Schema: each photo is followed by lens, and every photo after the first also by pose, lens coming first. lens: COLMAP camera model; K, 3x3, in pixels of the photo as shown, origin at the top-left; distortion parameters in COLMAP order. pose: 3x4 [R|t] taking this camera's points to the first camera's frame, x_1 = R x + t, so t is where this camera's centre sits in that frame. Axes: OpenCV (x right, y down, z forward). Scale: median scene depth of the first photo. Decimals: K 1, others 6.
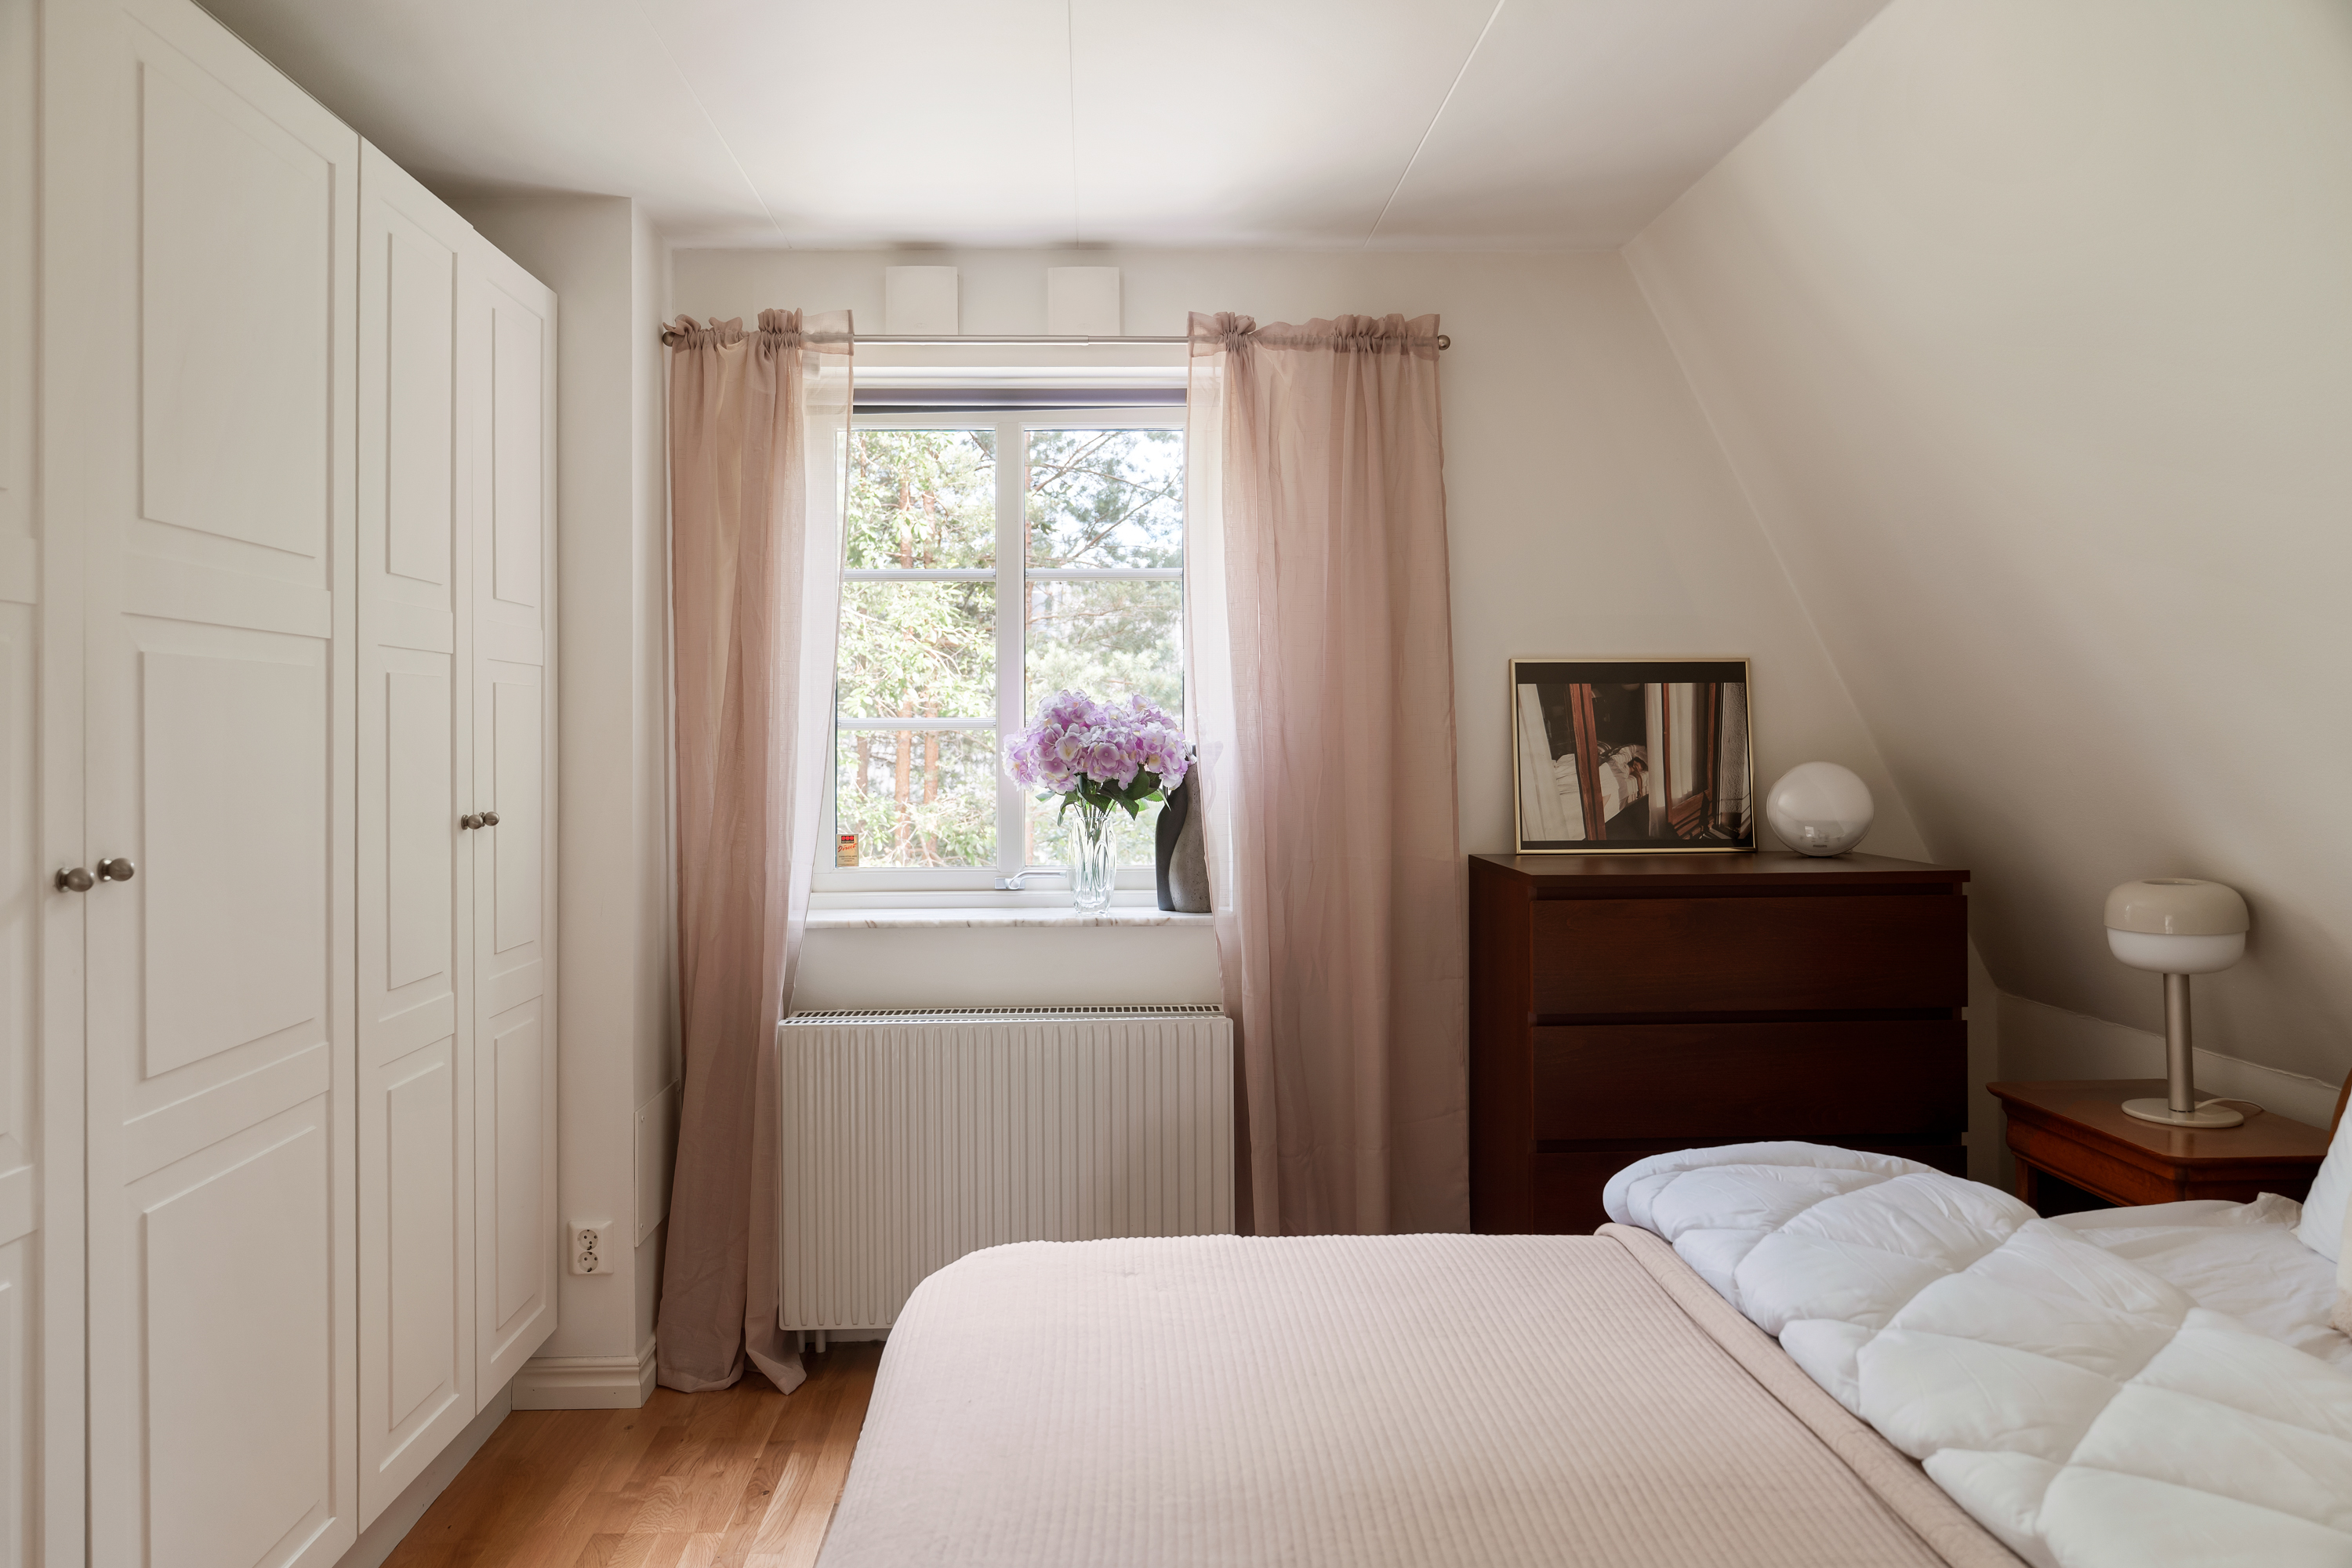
lens RADIAL K [[1590.4, 0, 1176.0], [0, 1590.4, 784.0], [0, 0, 1]] dist [-0.001965, 0.001417]
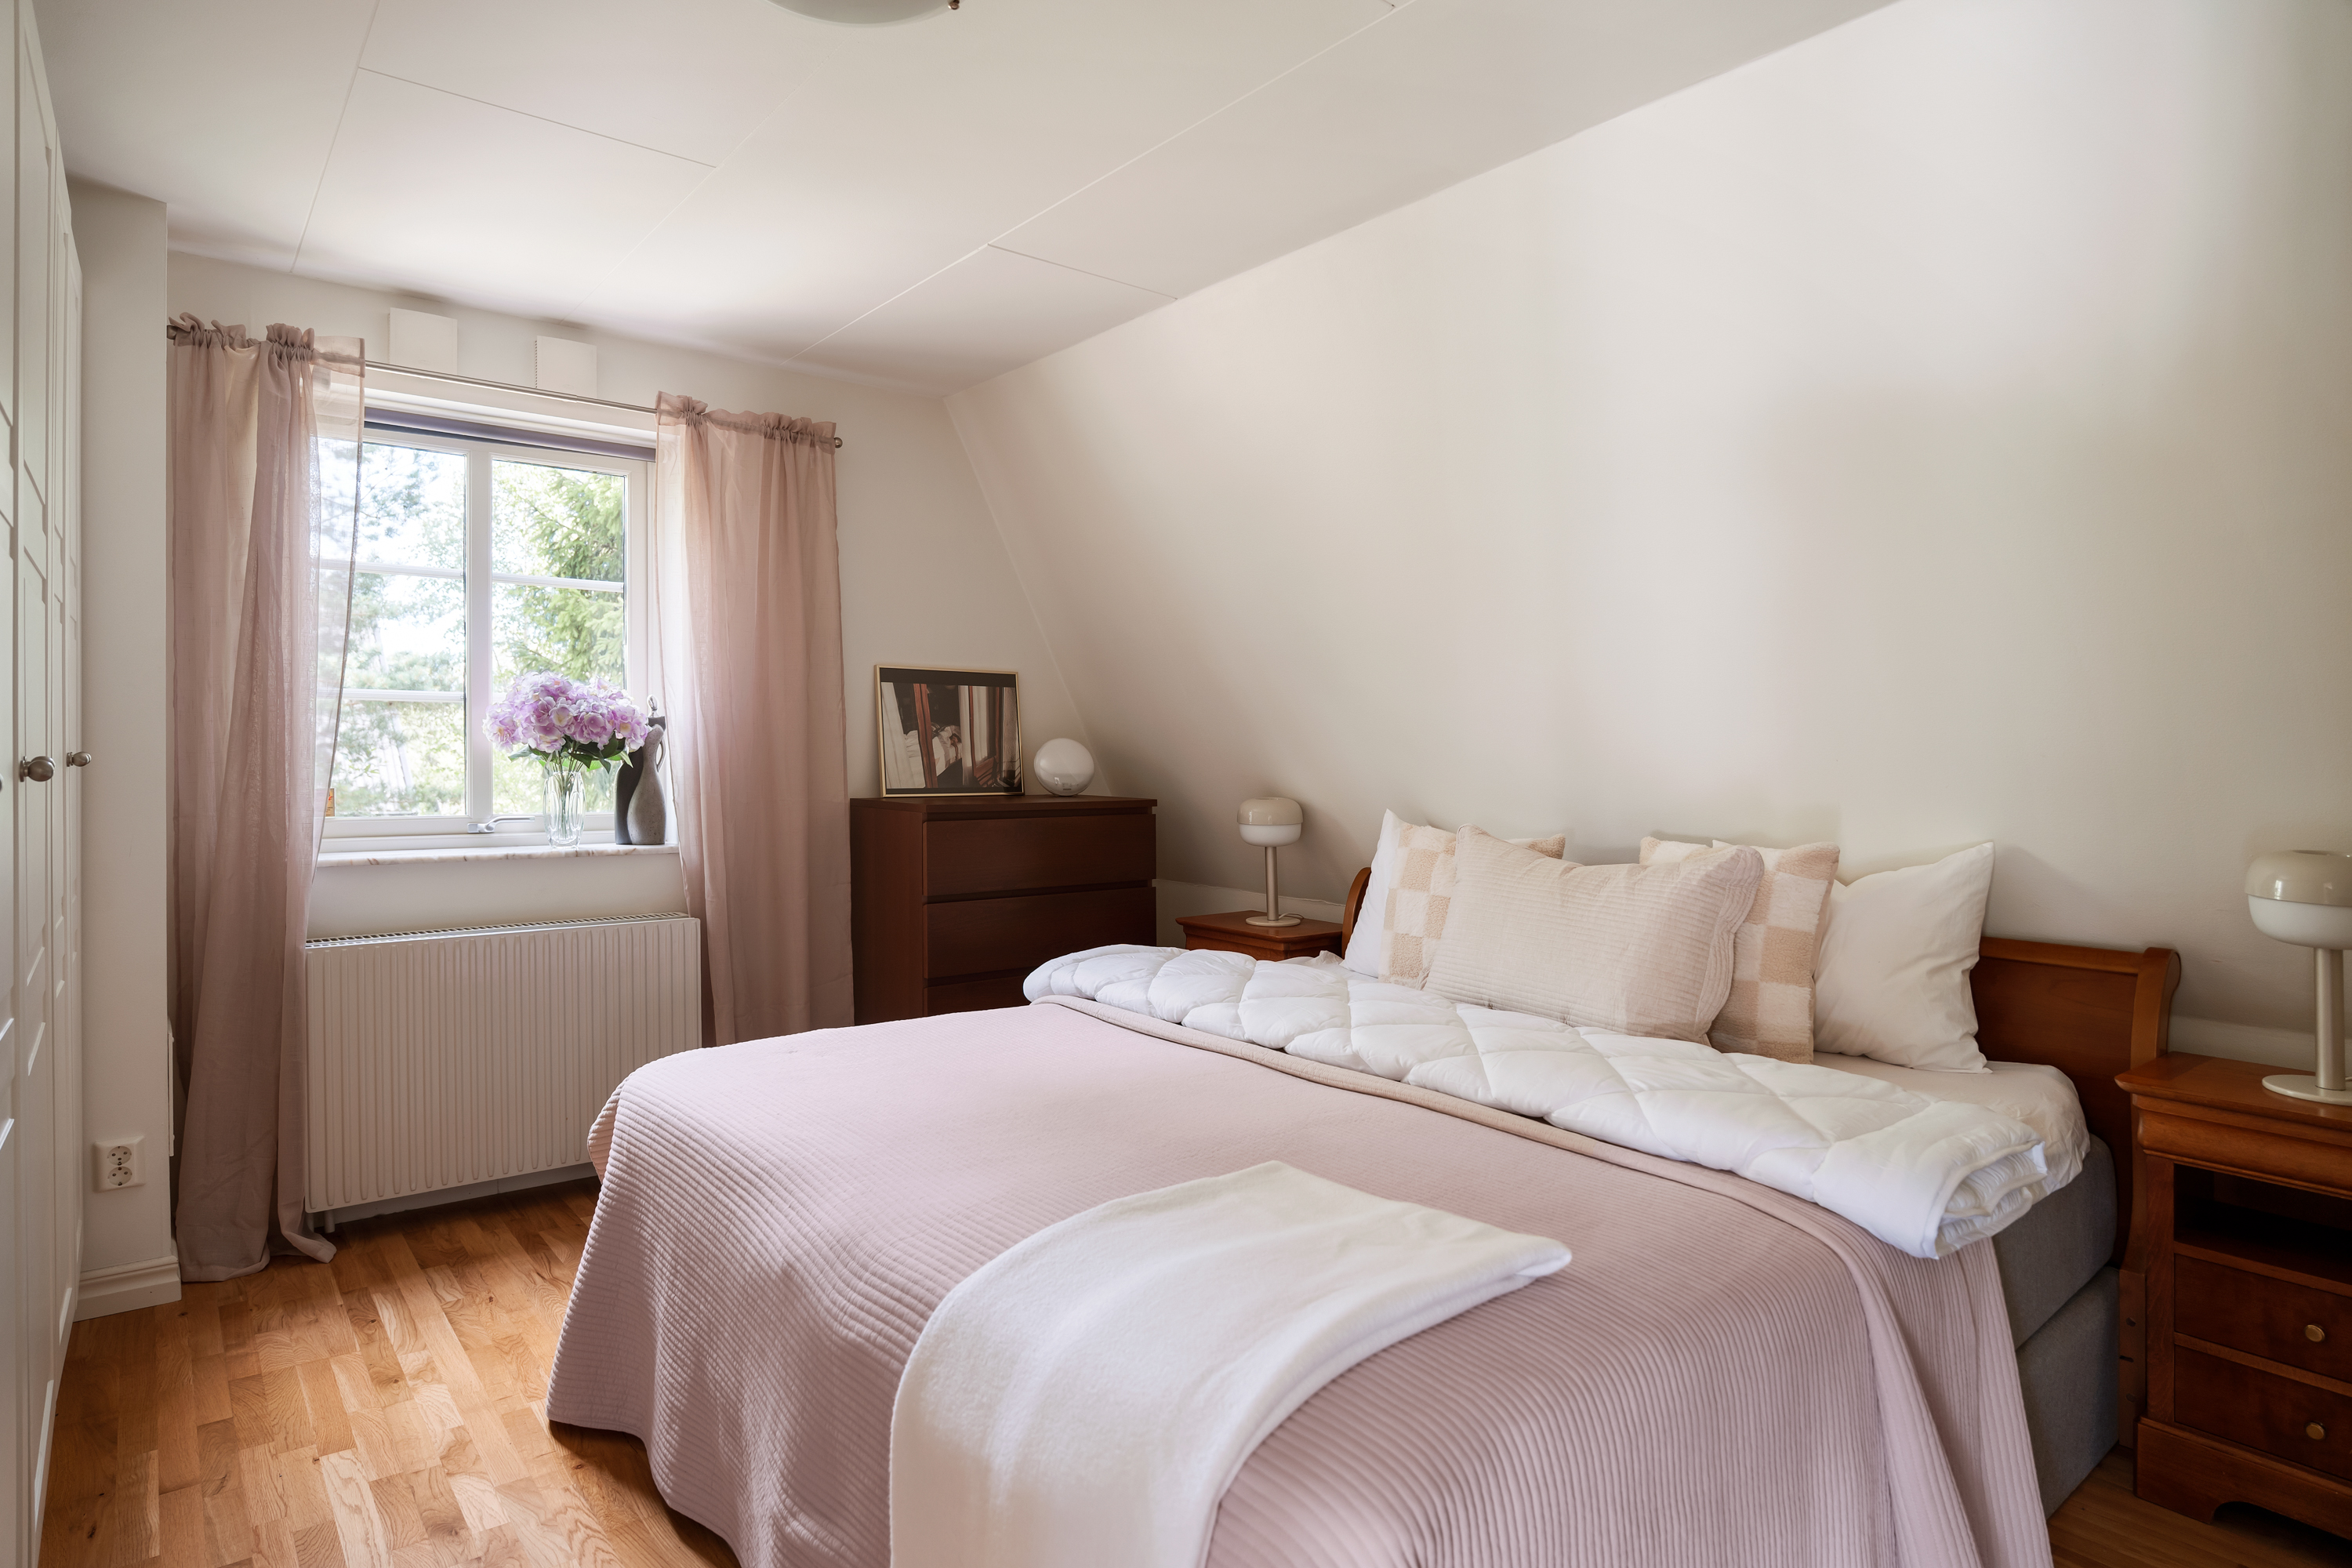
lens RADIAL K [[1271.9, 0, 1181.4], [0, 1271.9, 778.9], [0, 0, 1]] dist [-0.002779, 0.000042]
pose [[0.803040, -0.002304, 0.595920, -0.272099], [0.007411, 0.999954, -0.006120, 0.037120], [-0.595879, 0.009331, 0.803020, -0.110932]]
